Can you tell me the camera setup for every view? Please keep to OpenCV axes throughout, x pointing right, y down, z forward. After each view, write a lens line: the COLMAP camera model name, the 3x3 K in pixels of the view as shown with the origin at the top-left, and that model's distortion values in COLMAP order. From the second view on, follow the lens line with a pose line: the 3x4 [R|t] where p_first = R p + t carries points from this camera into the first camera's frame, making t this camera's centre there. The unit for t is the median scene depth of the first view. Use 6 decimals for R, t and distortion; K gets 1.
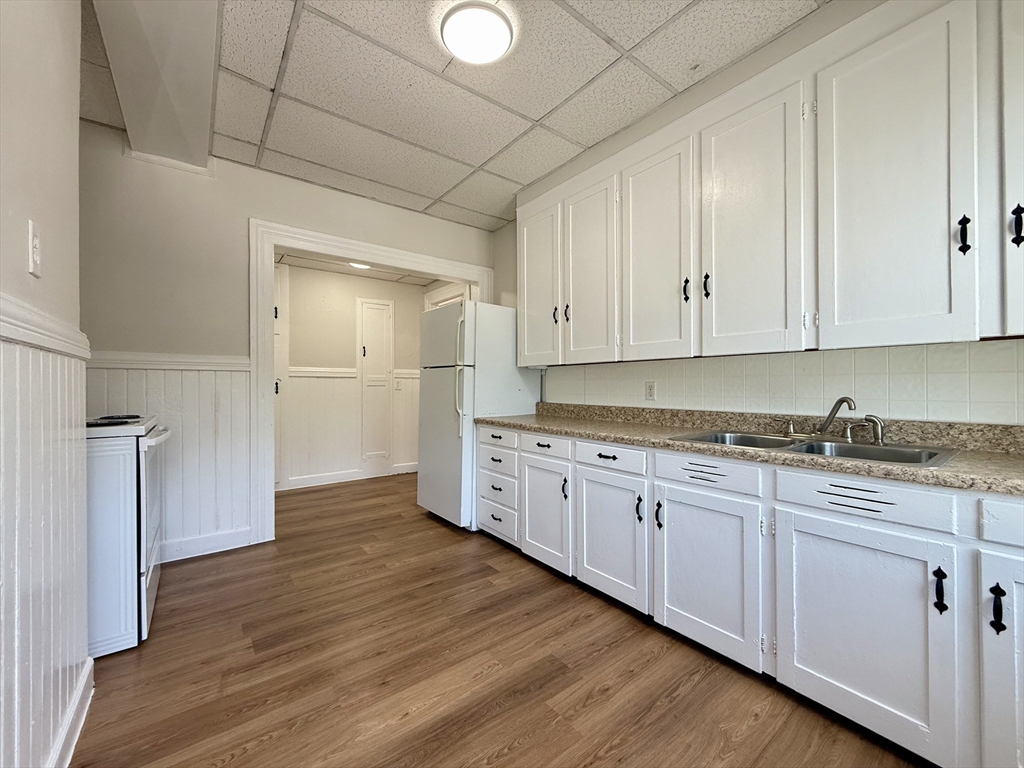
lens RADIAL K [[413.3, 0, 512.0], [0, 413.3, 383.7], [0, 0, 1]] dist [-0.001269, 0.000448]
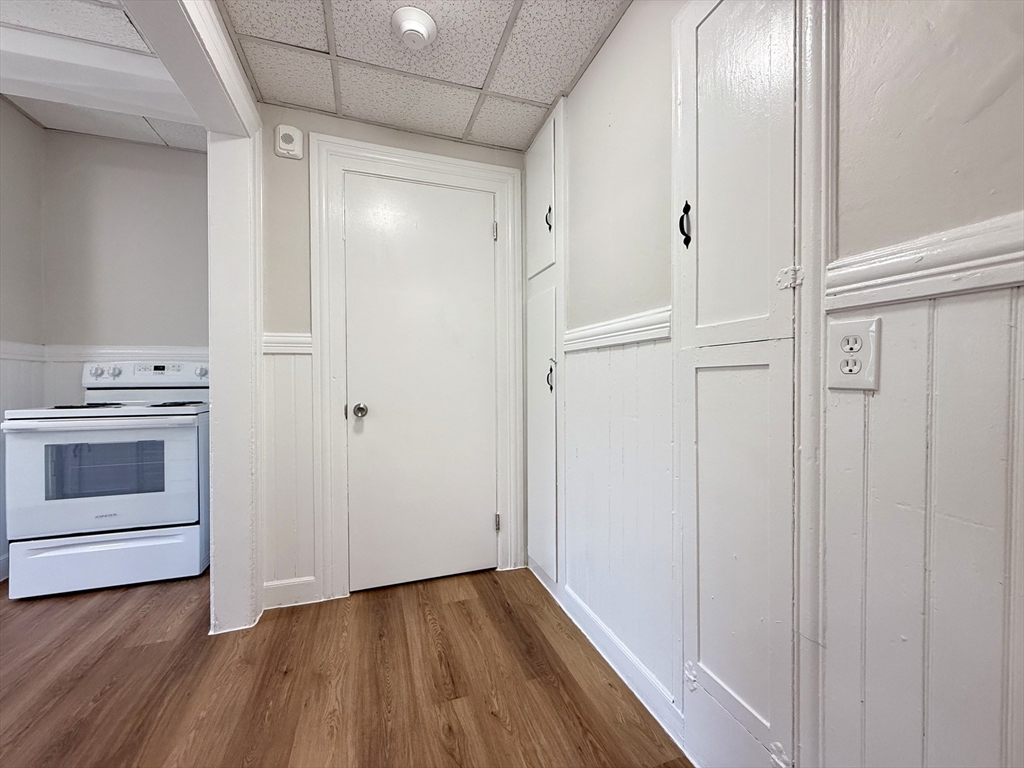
lens RADIAL K [[413.3, 0, 511.5], [0, 413.3, 385.6], [0, 0, 1]] dist [-0.001269, 0.000448]
pose [[-0.324616, 0.015317, -0.945722, -0.189643], [0.006189, 0.999882, 0.014069, 0.020412], [0.945826, -0.001286, -0.324673, 1.851057]]
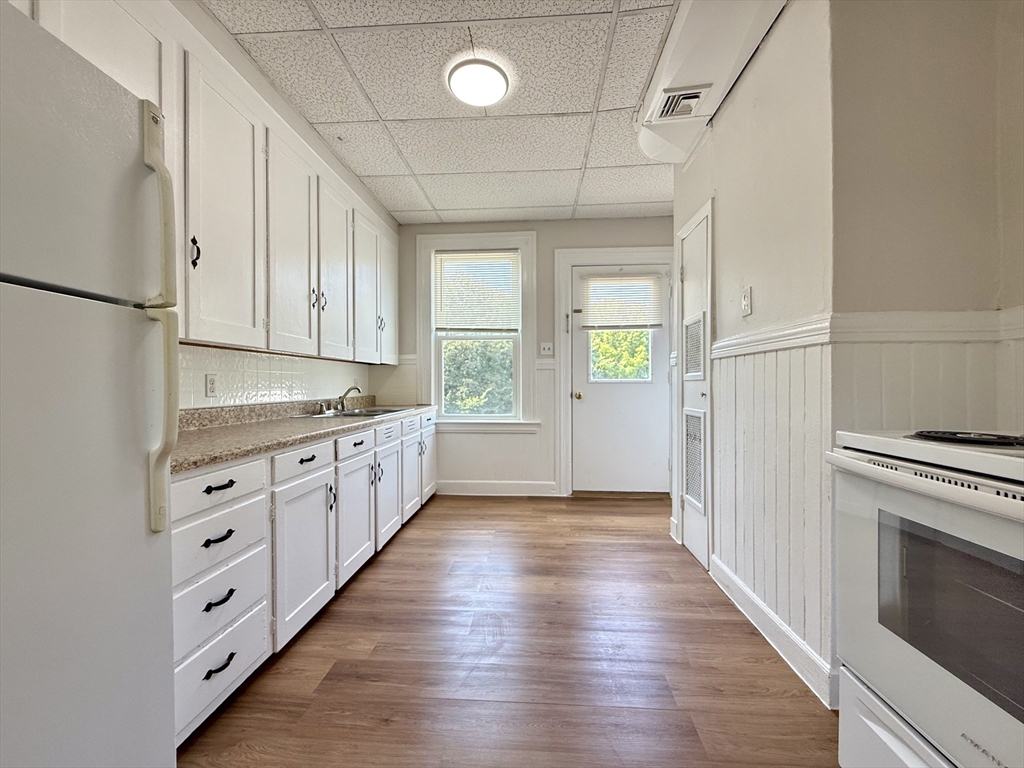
lens RADIAL K [[413.3, 0, 510.3], [0, 413.3, 385.0], [0, 0, 1]] dist [-0.001269, 0.000448]
pose [[-0.748006, 0.005293, 0.663671, -0.647532], [0.005754, 0.999982, -0.001491, 0.021699], [-0.663667, 0.002704, -0.748023, 1.262760]]
